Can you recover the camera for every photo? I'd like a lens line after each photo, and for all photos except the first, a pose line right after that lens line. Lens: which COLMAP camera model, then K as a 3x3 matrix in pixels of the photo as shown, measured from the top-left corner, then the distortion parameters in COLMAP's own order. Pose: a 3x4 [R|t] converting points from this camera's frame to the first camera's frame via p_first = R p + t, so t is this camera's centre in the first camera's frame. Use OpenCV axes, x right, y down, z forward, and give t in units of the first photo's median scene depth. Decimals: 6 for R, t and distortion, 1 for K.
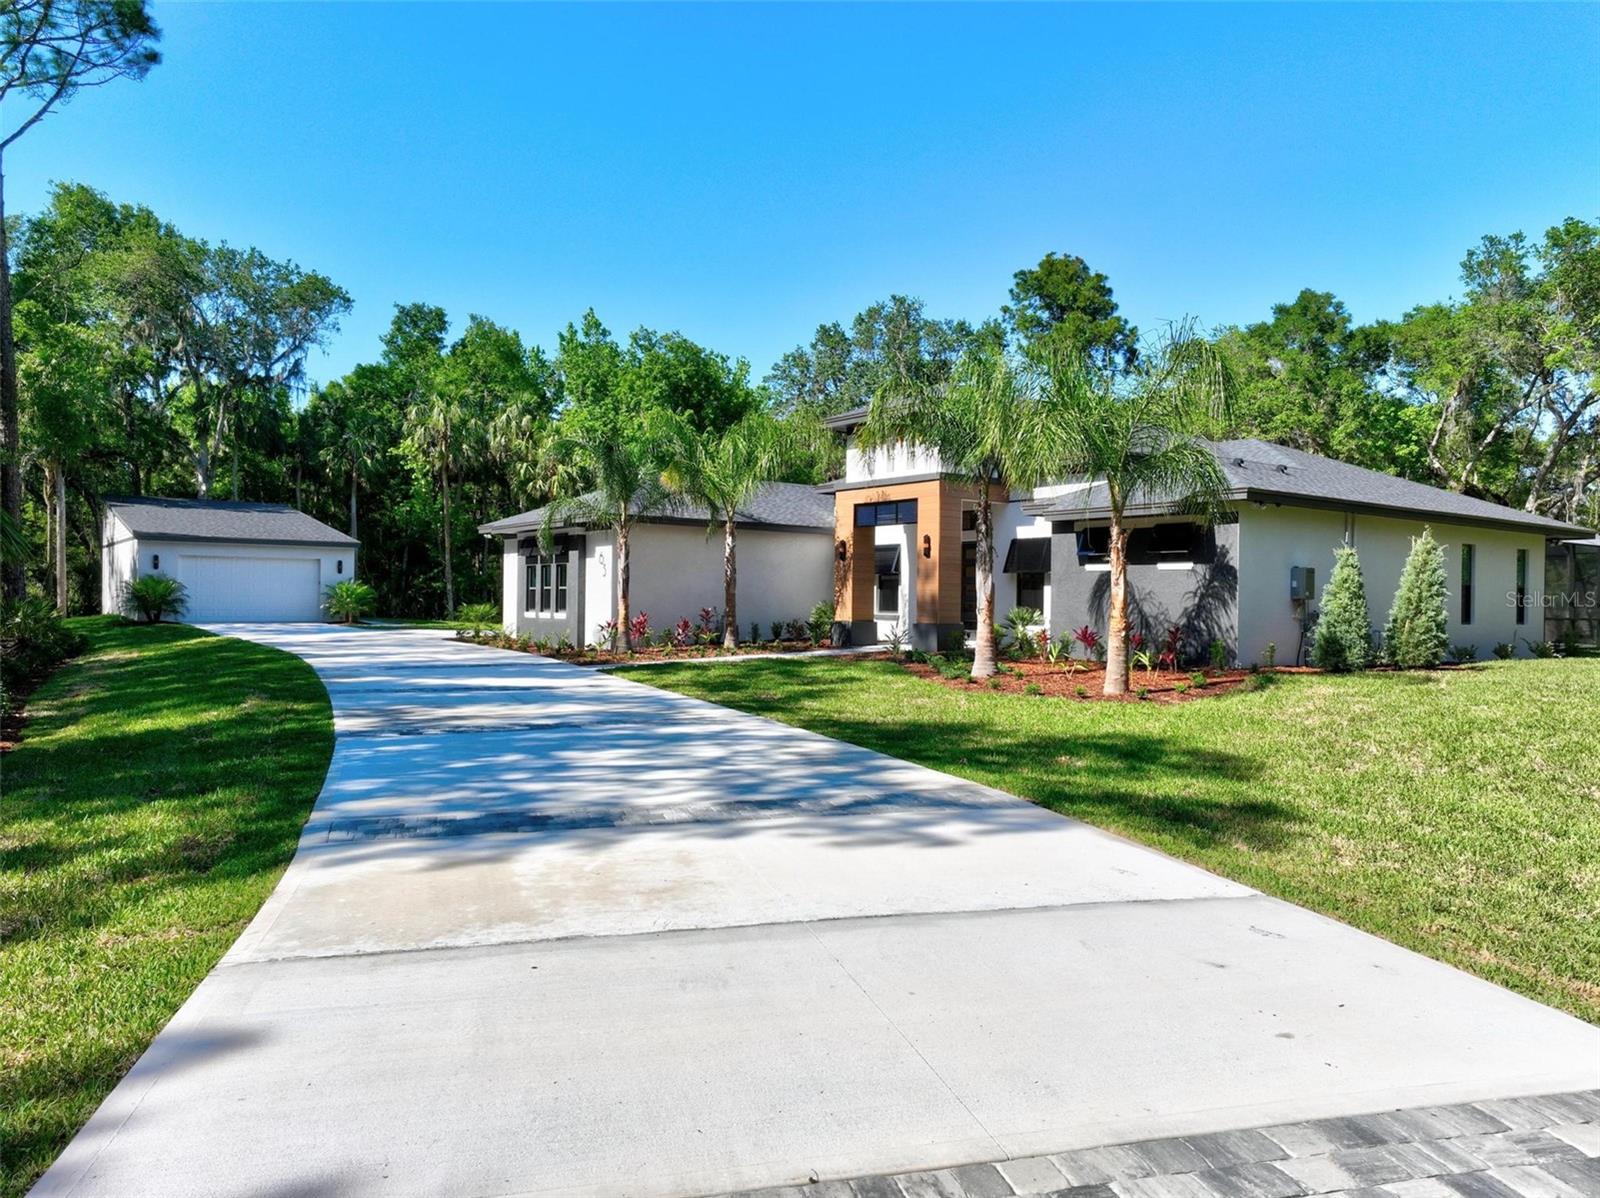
lens RADIAL K [[1123.0, 0, 800.0], [0, 1123.0, 599.0], [0, 0, 1]] dist [0.003501, 0.009940]
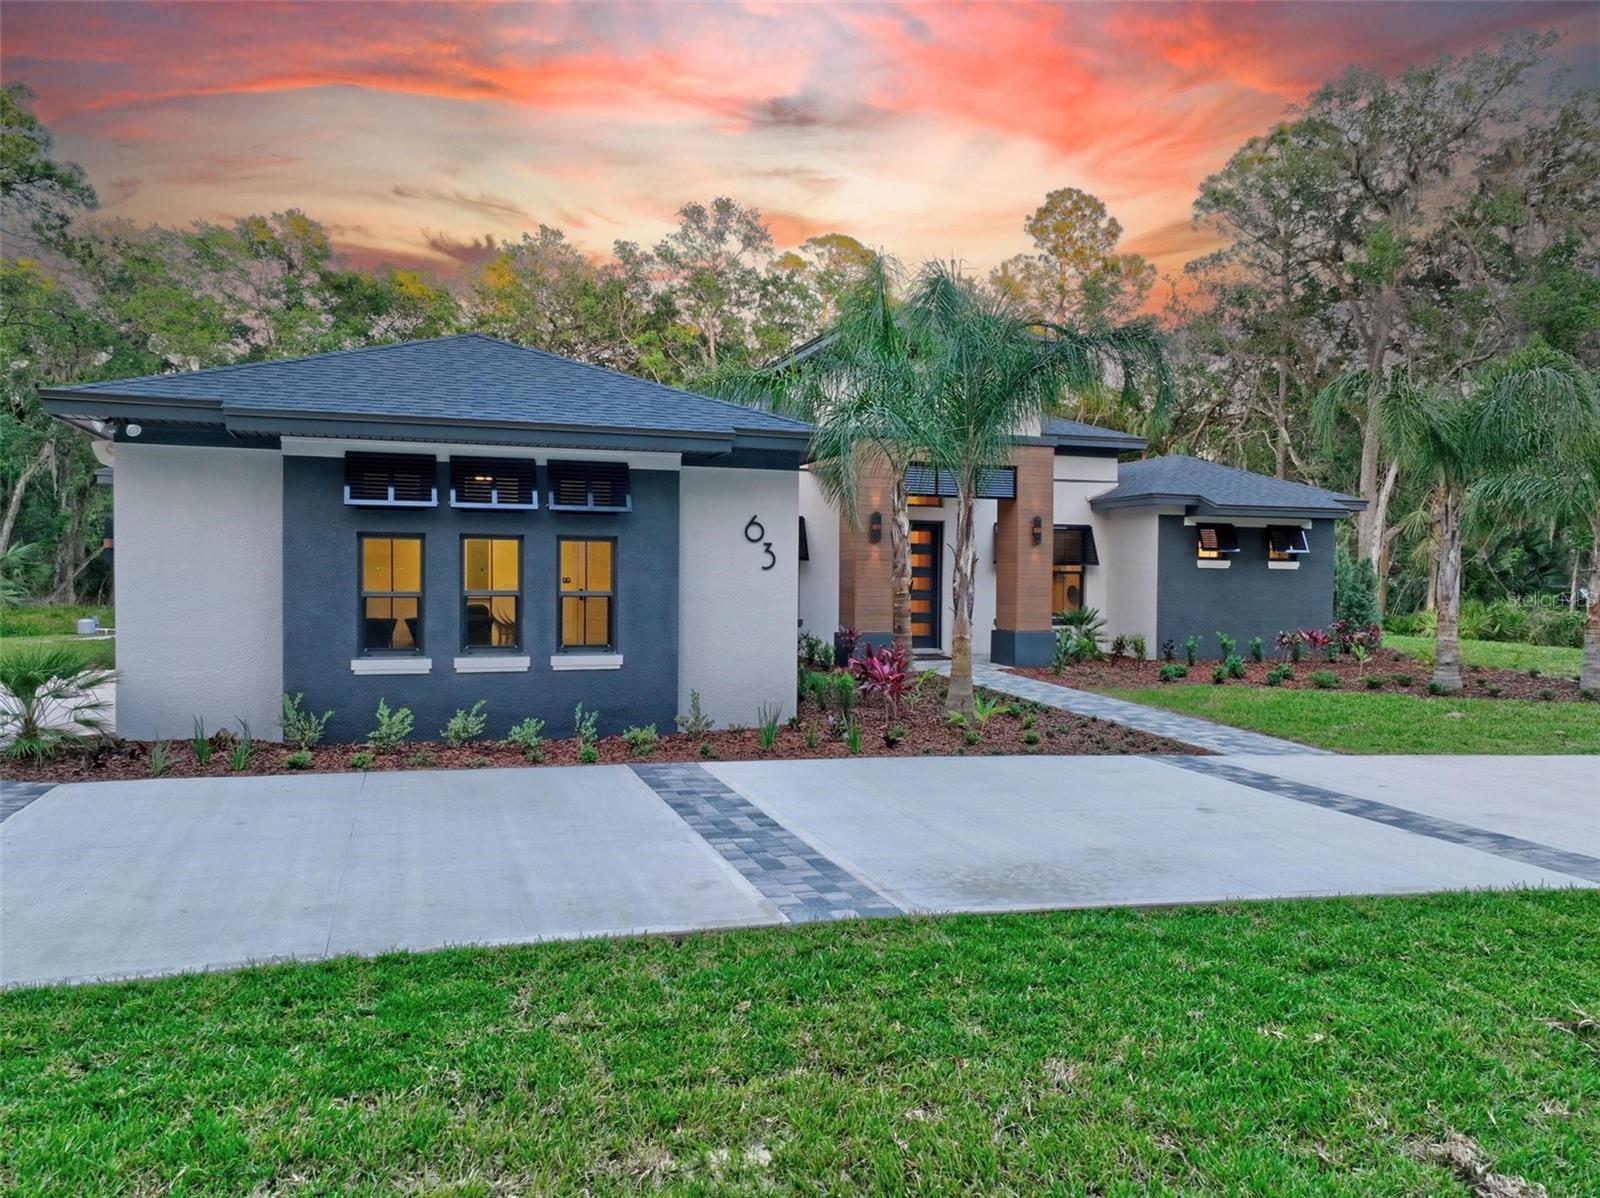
lens RADIAL K [[1125.8, 0, 800.0], [0, 1125.8, 599.0], [0, 0, 1]] dist [0.001814, 0.008370]
pose [[0.291206, -0.033473, 0.956075, -0.258973], [-0.006657, 0.999293, 0.037013, -0.010976], [-0.956637, -0.017143, 0.290777, 0.359820]]
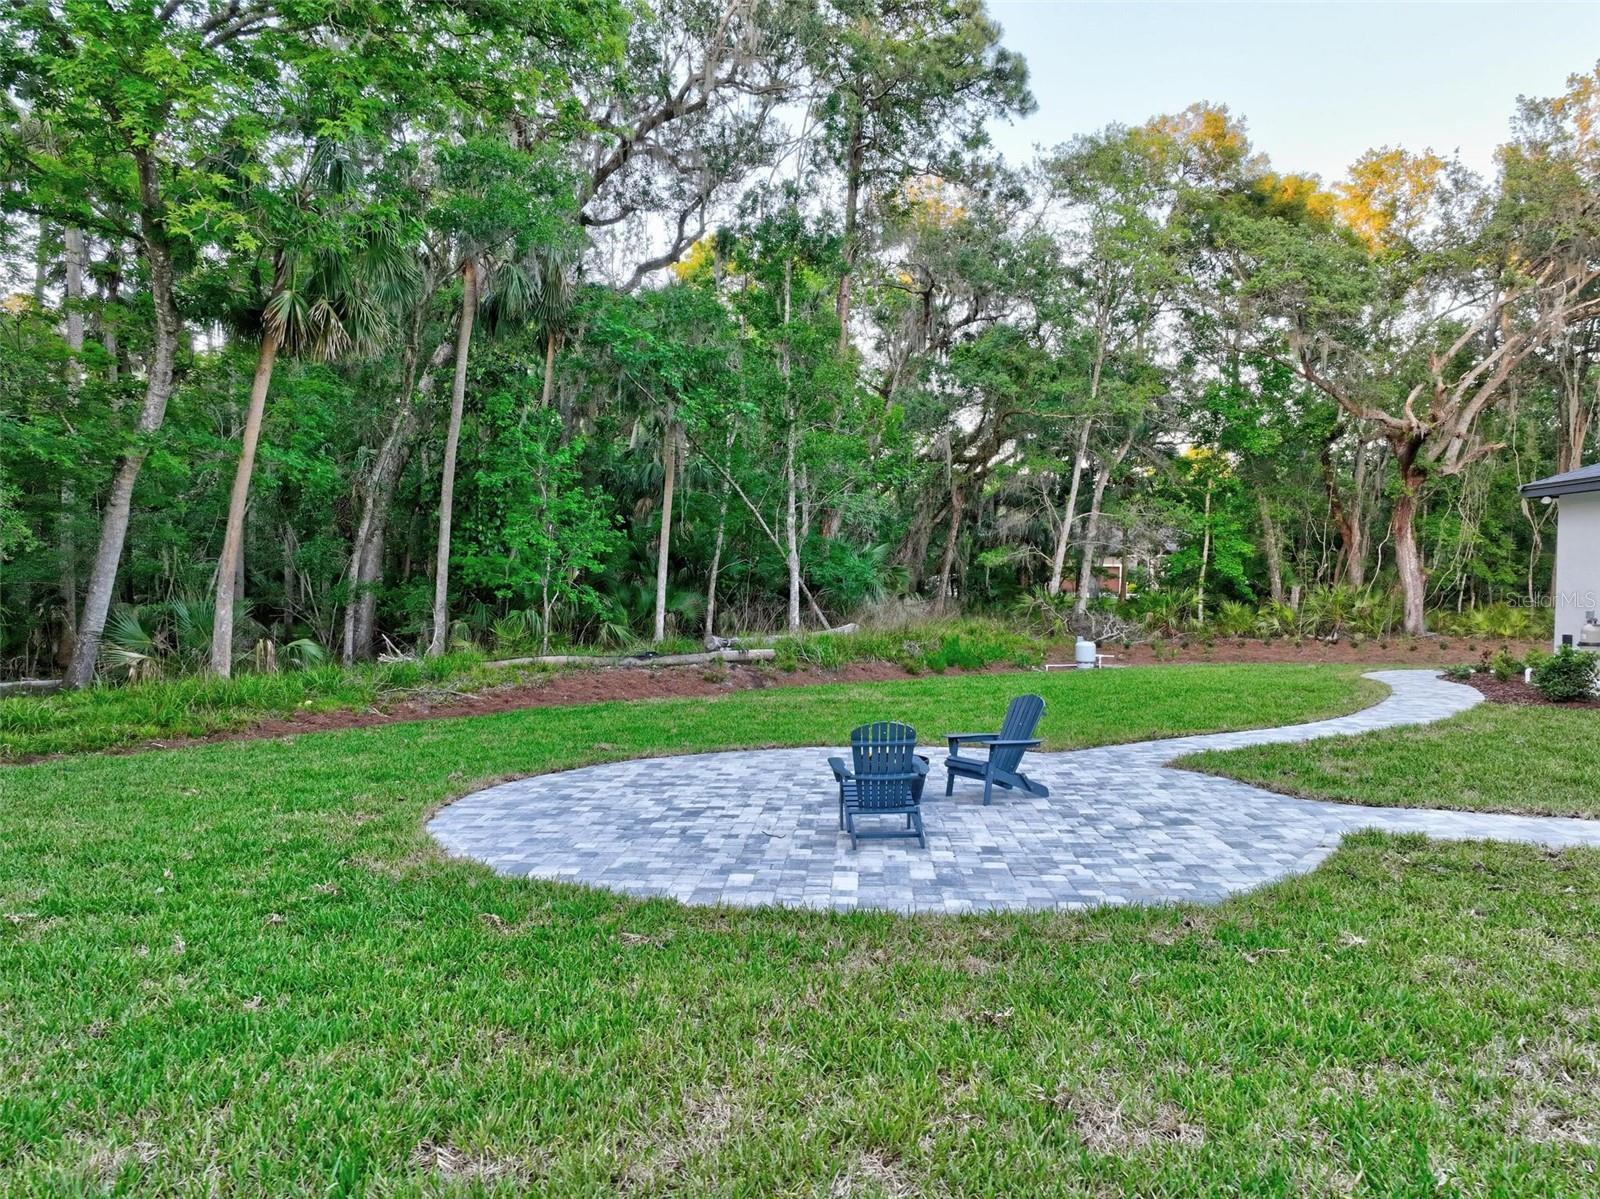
lens RADIAL K [[1123.0, 0, 800.0], [0, 1123.0, 599.5], [0, 0, 1]] dist [0.003501, 0.009940]
pose [[0.658588, -0.024409, 0.752107, -0.199120], [-0.004925, 0.999313, 0.036744, -0.007353], [-0.752487, -0.027903, 0.658016, 0.701619]]
